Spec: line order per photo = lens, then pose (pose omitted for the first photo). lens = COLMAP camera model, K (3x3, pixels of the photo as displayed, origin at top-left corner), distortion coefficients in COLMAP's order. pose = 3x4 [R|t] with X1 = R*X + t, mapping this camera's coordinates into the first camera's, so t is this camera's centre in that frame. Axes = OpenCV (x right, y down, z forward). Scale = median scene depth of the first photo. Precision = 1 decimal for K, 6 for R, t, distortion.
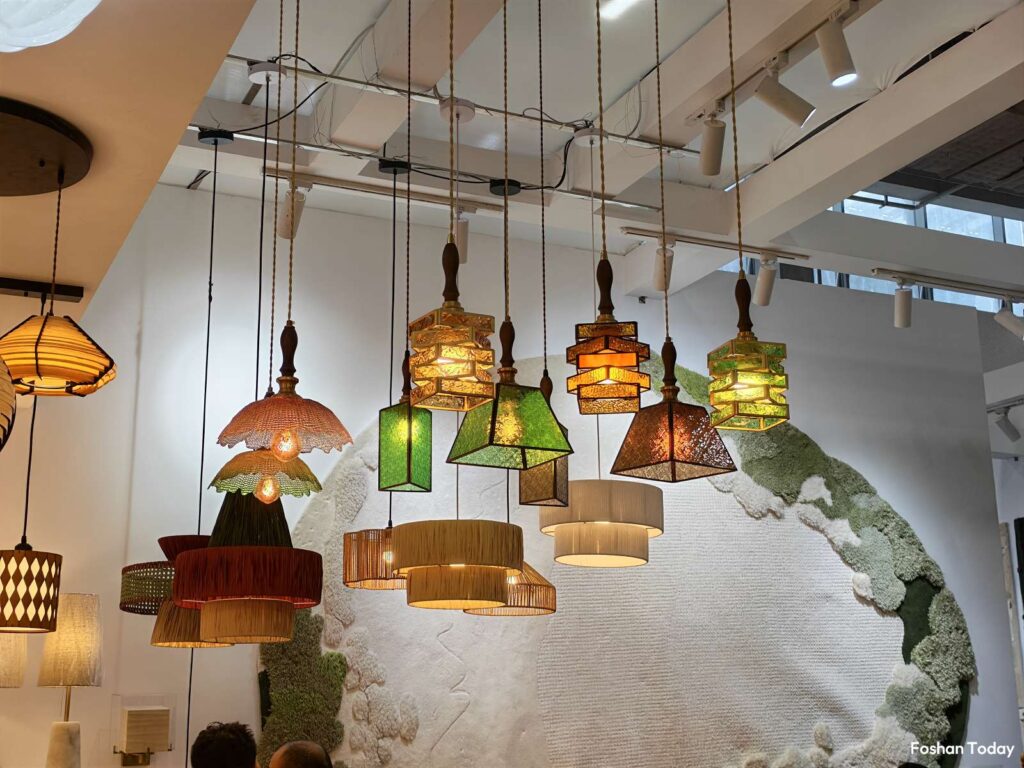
lens RADIAL K [[1403.7, 0, 477.2], [0, 1403.7, 383.2], [0, 0, 1]] dist [0.125290, -0.299233]
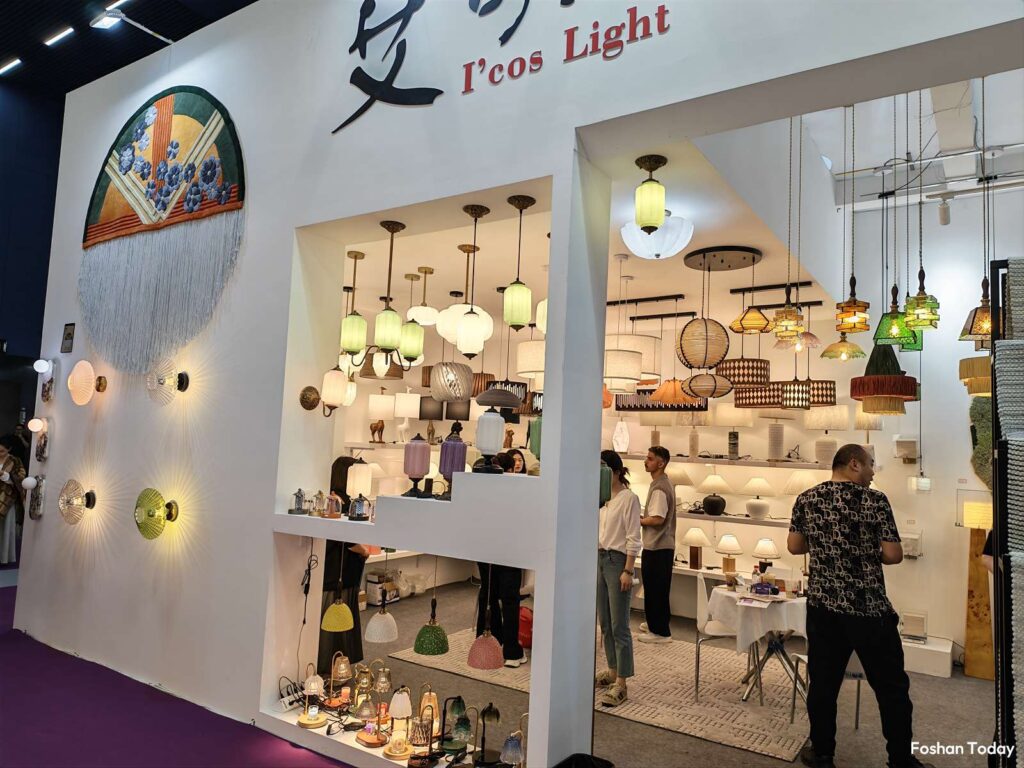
lens RADIAL K [[707.7, 0, 514.1], [0, 707.7, 412.9], [0, 0, 1]] dist [0.167829, 0.000128]
pose [[0.549583, -0.015736, -0.835291, 0.342178], [0.162200, 0.982808, 0.088205, -0.023111], [0.819542, -0.183960, 0.542687, -0.148340]]
